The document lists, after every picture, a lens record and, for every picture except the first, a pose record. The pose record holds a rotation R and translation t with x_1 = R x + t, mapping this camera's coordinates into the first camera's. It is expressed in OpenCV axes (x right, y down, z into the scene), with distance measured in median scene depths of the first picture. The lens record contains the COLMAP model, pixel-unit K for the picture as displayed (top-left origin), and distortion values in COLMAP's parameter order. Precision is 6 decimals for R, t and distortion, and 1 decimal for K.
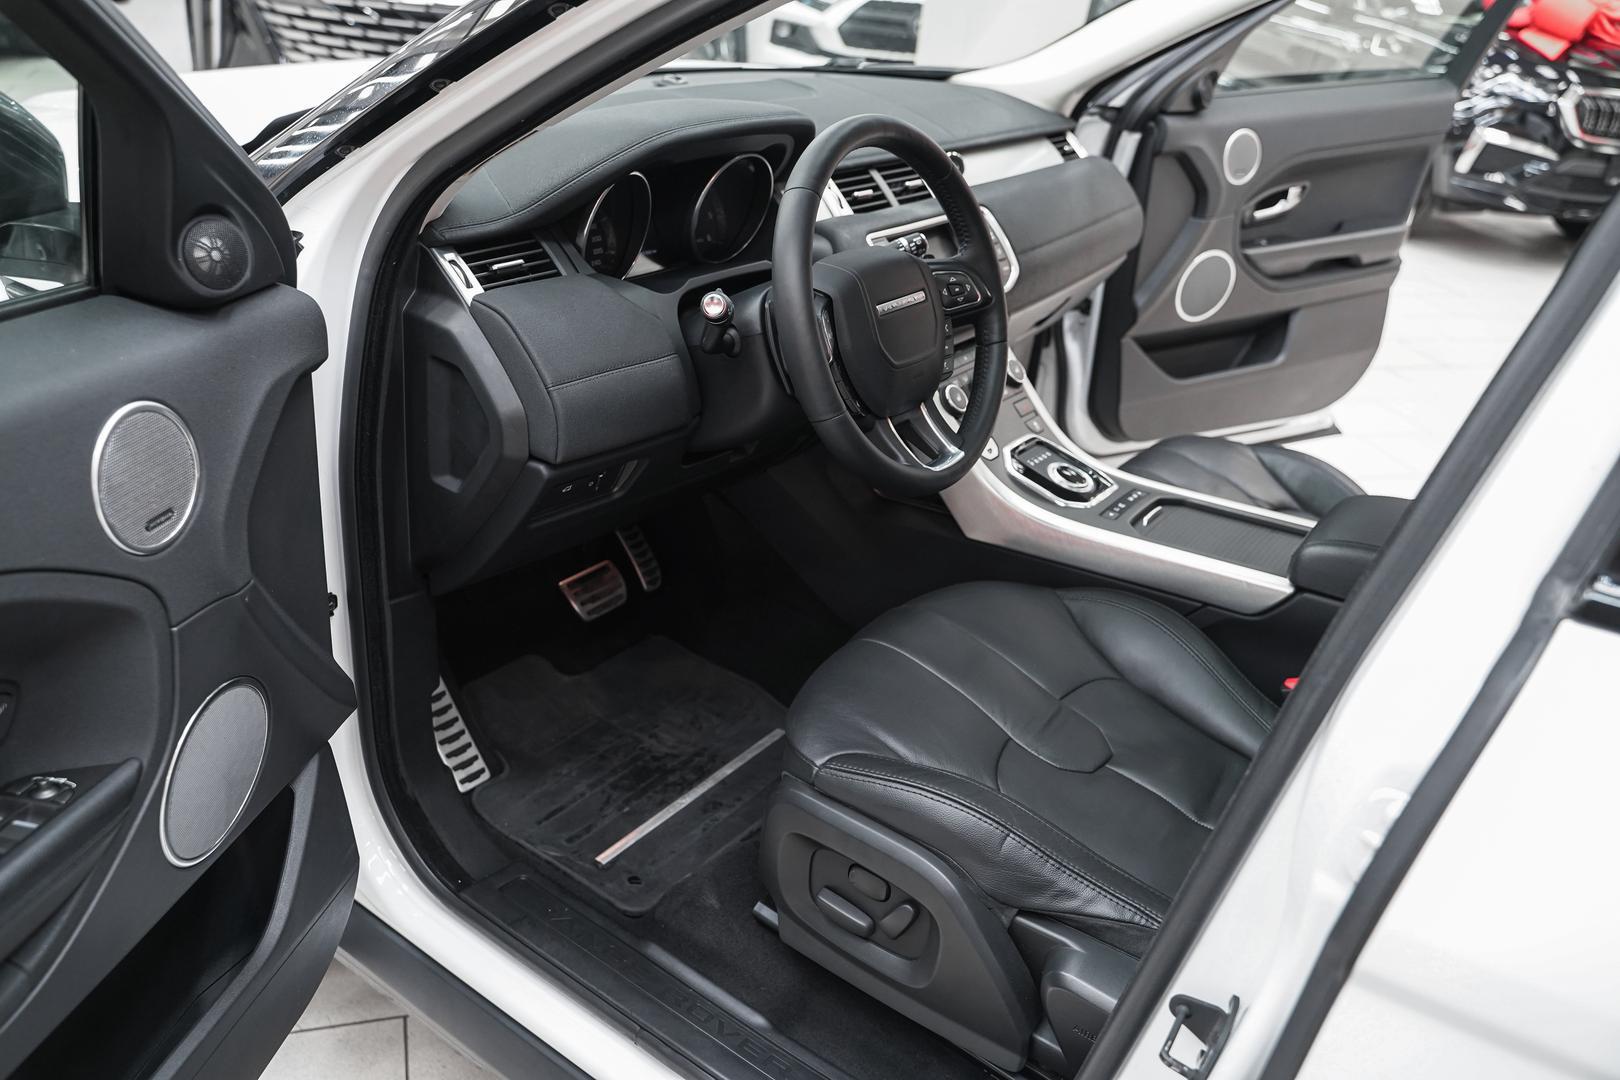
lens RADIAL K [[1282.5, 0, 810.0], [0, 1282.5, 540.0], [0, 0, 1]] dist [-0.018243, 0.013628]
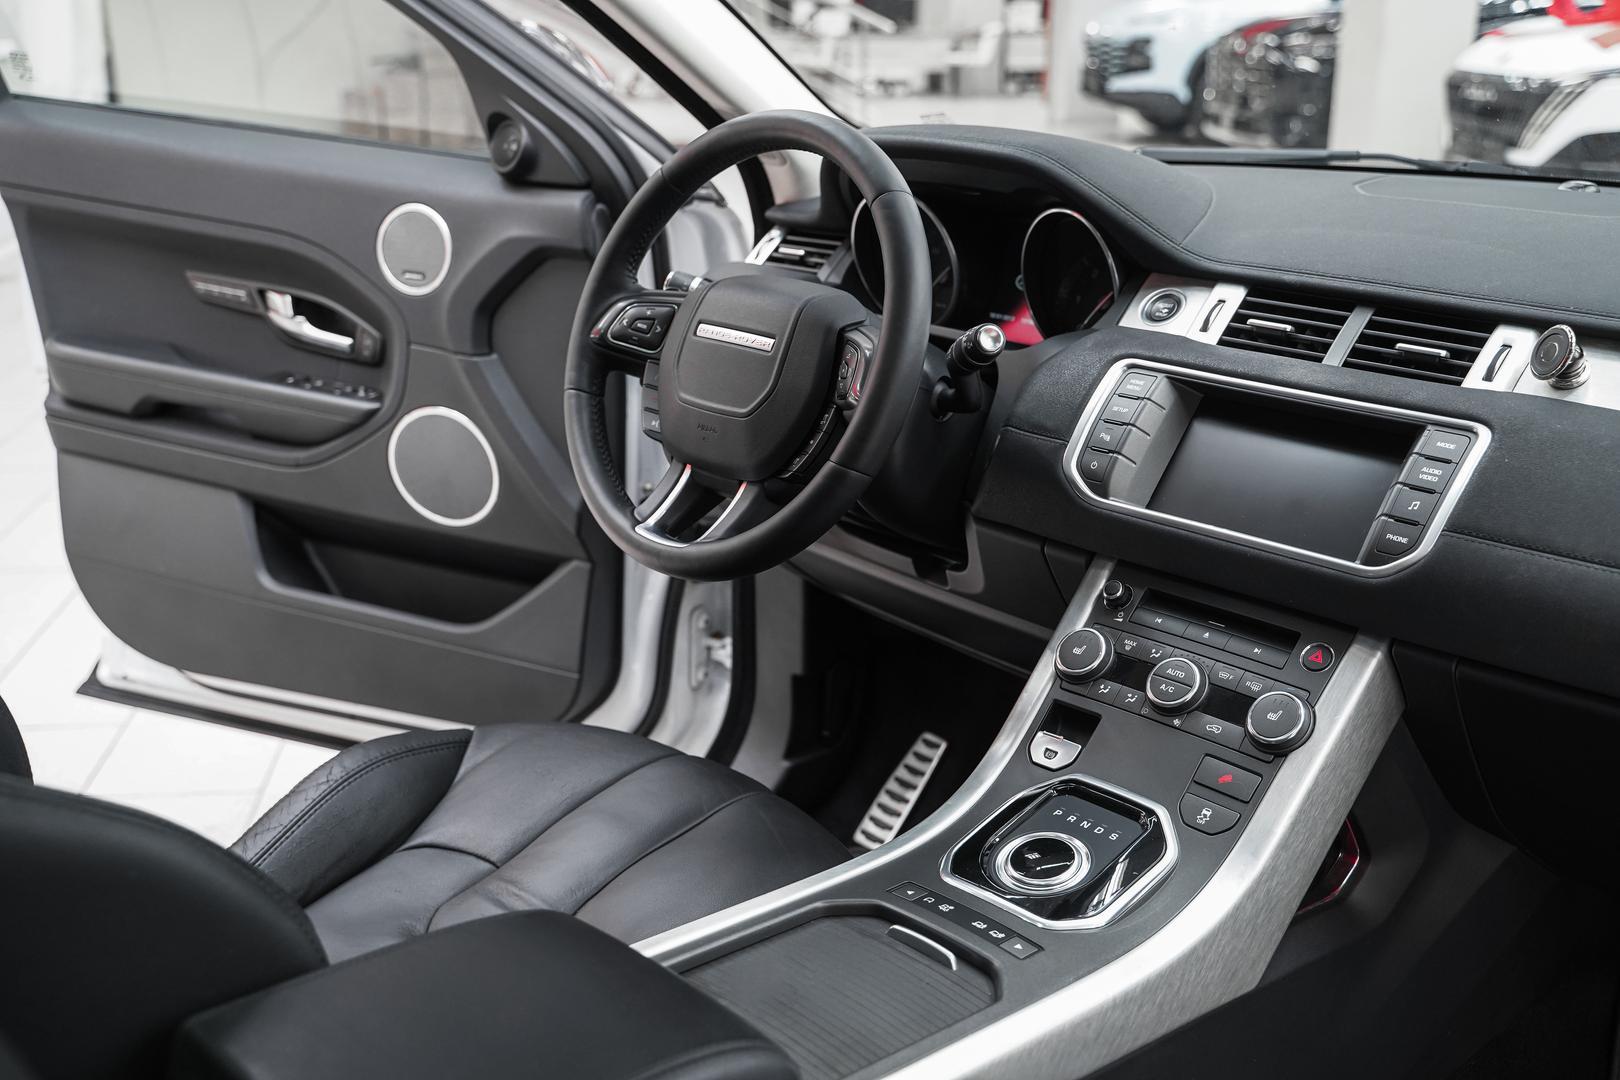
lens RADIAL K [[1695.2, 0, 810.0], [0, 1695.2, 540.0], [0, 0, 1]] dist [-0.001149, -0.007004]
pose [[-0.185409, 0.211108, -0.959717, 0.816739], [-0.463520, 0.842383, 0.274846, -0.290907], [0.866472, 0.495807, -0.058333, 0.871712]]
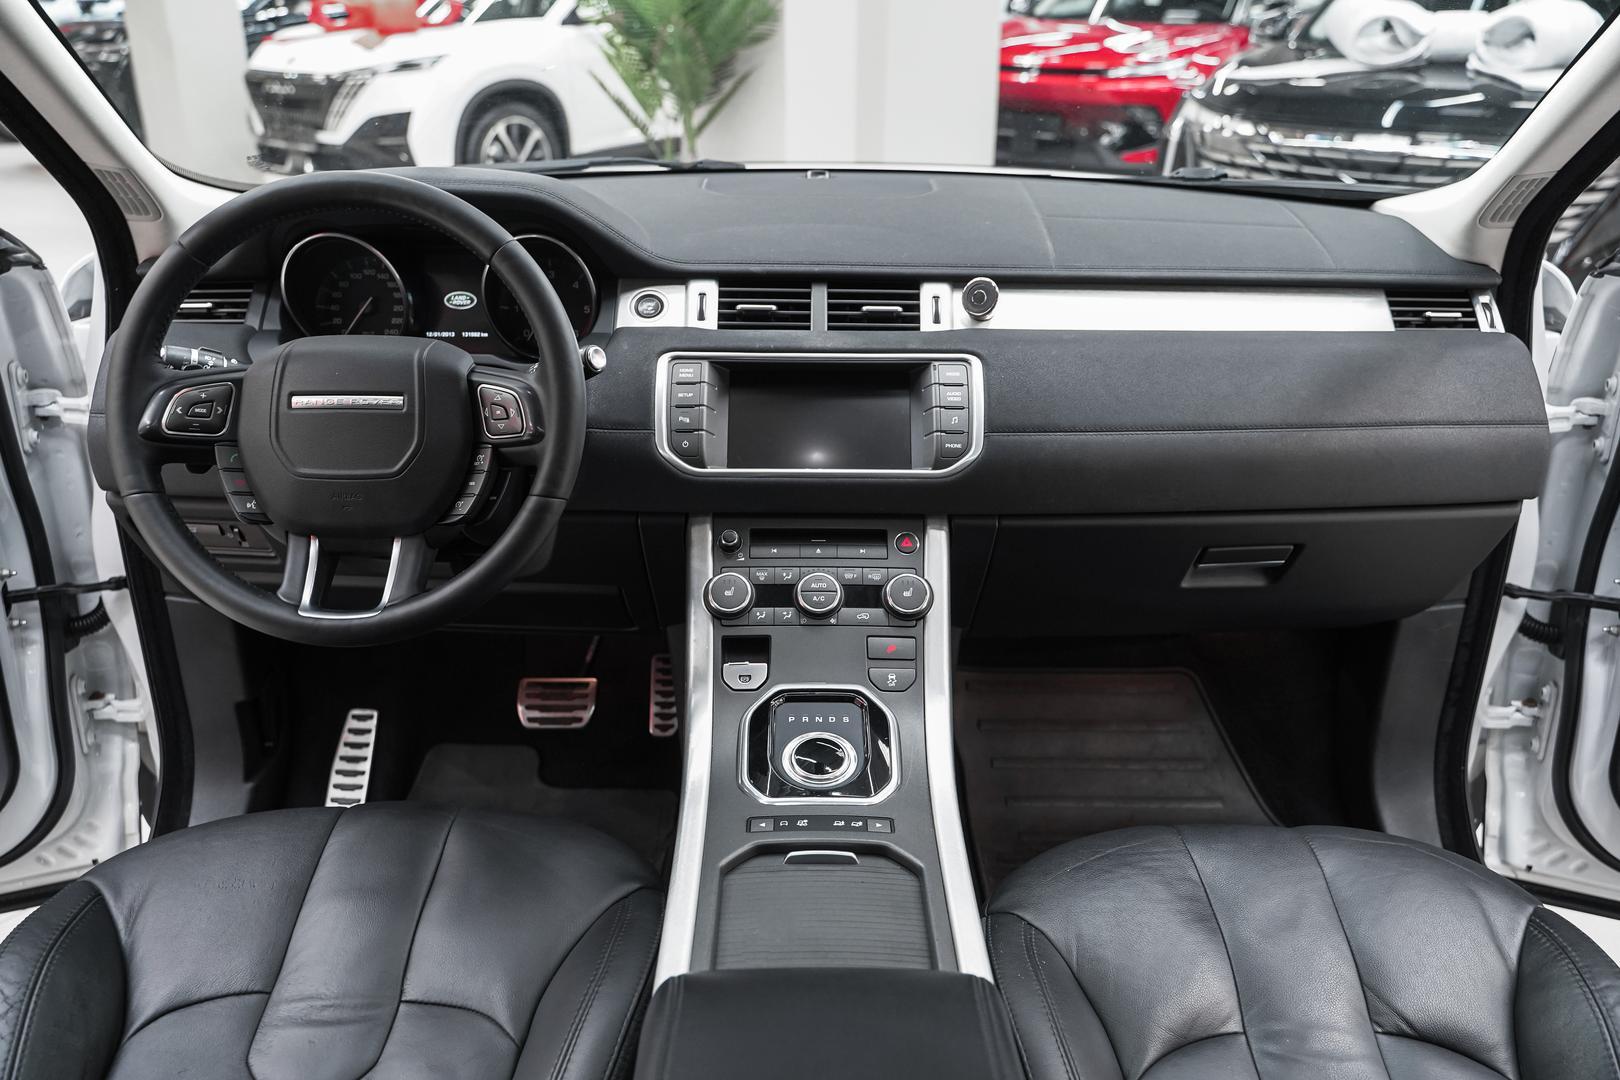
lens RADIAL K [[1282.5, 0, 810.0], [0, 1282.5, 540.0], [0, 0, 1]] dist [-0.018243, 0.013628]
pose [[0.584444, 0.229014, -0.778446, 0.657714], [-0.325122, 0.945063, 0.033936, -0.168369], [0.743452, 0.233256, 0.626794, 0.551727]]
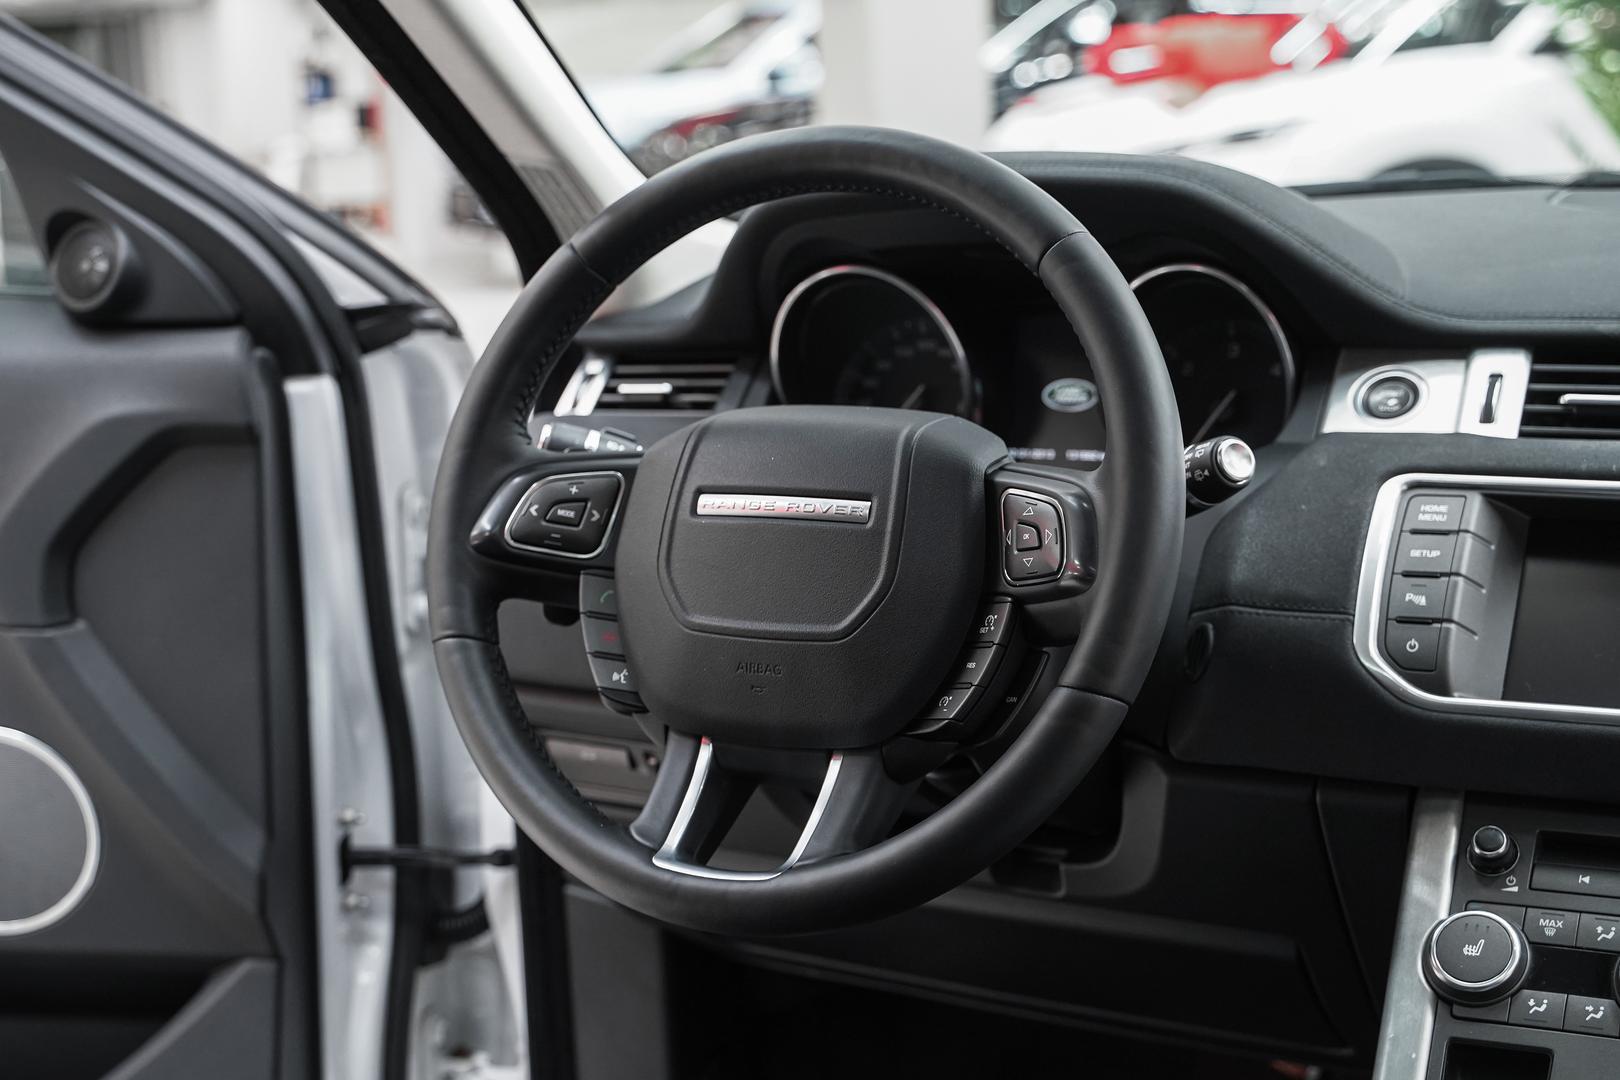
lens RADIAL K [[2415.6, 0, 764.5], [0, 2415.6, 530.1], [0, 0, 1]] dist [-0.006094, 0.062352]
pose [[0.124725, 0.079885, -0.988970, 0.694524], [-0.396017, 0.917924, 0.024202, -0.147127], [0.909733, 0.388630, 0.146124, 0.653126]]
